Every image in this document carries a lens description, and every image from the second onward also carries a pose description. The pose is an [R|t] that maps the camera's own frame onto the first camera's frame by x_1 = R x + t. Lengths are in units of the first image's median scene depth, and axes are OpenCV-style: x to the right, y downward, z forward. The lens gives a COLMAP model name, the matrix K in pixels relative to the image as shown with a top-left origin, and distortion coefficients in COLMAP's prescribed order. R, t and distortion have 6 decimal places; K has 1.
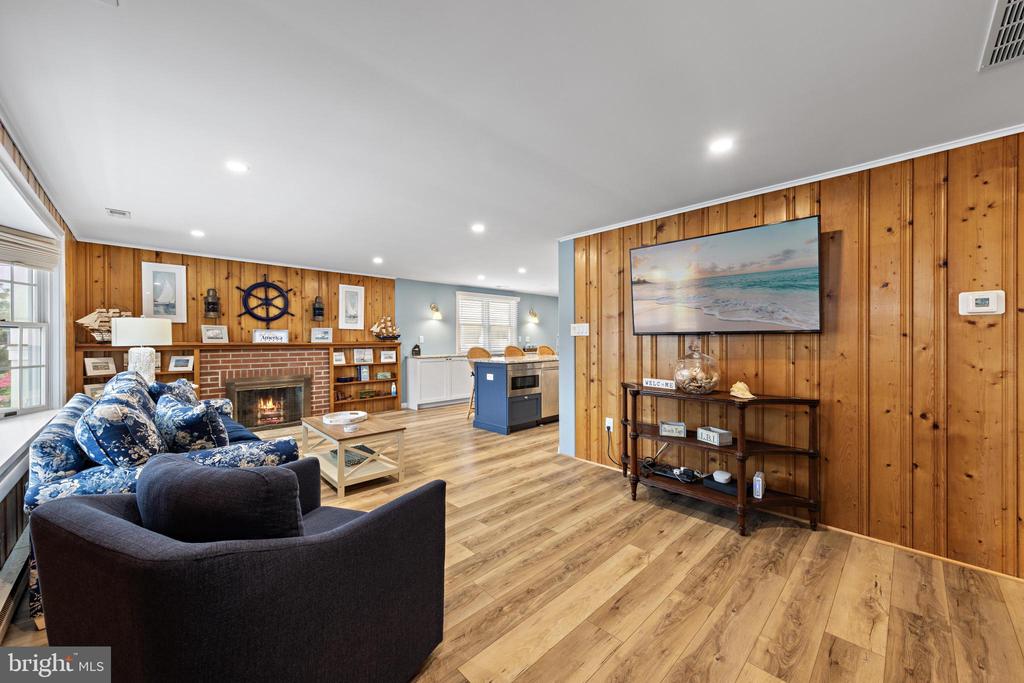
lens RADIAL K [[387.2, 0, 512.0], [0, 387.2, 341.5], [0, 0, 1]] dist [0.001852, 0.000089]
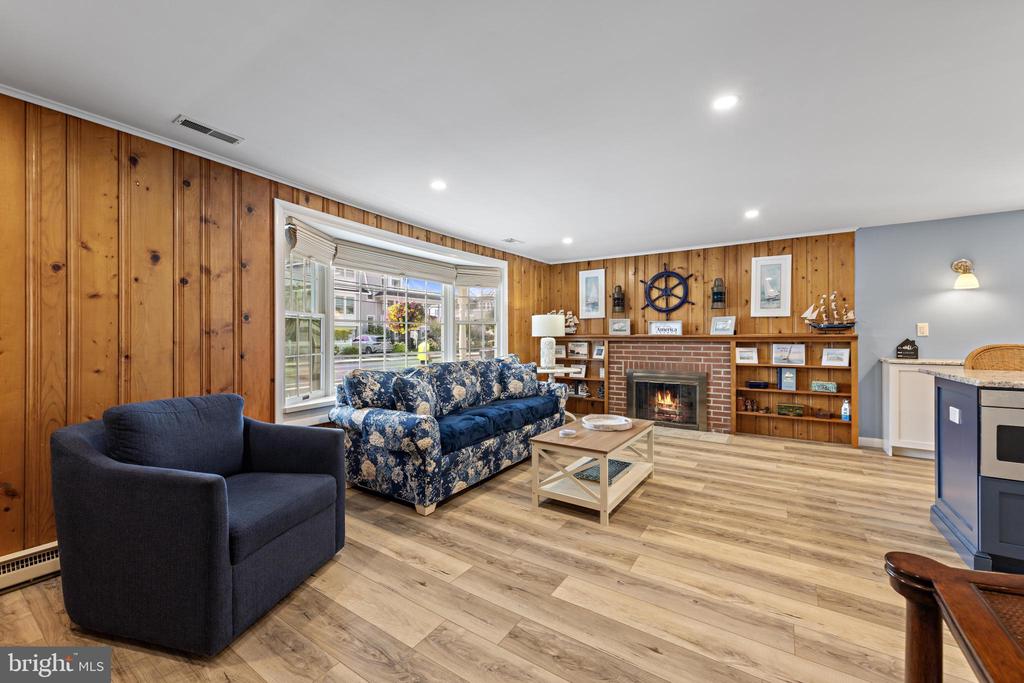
lens RADIAL K [[400.9, 0, 512.0], [0, 400.9, 341.5], [0, 0, 1]] dist [-0.001227, -0.000125]
pose [[0.218205, 0.013267, -0.975813, 0.233558], [-0.003464, 0.999912, 0.012820, 0.007456], [0.975897, 0.000582, 0.218232, 0.396698]]
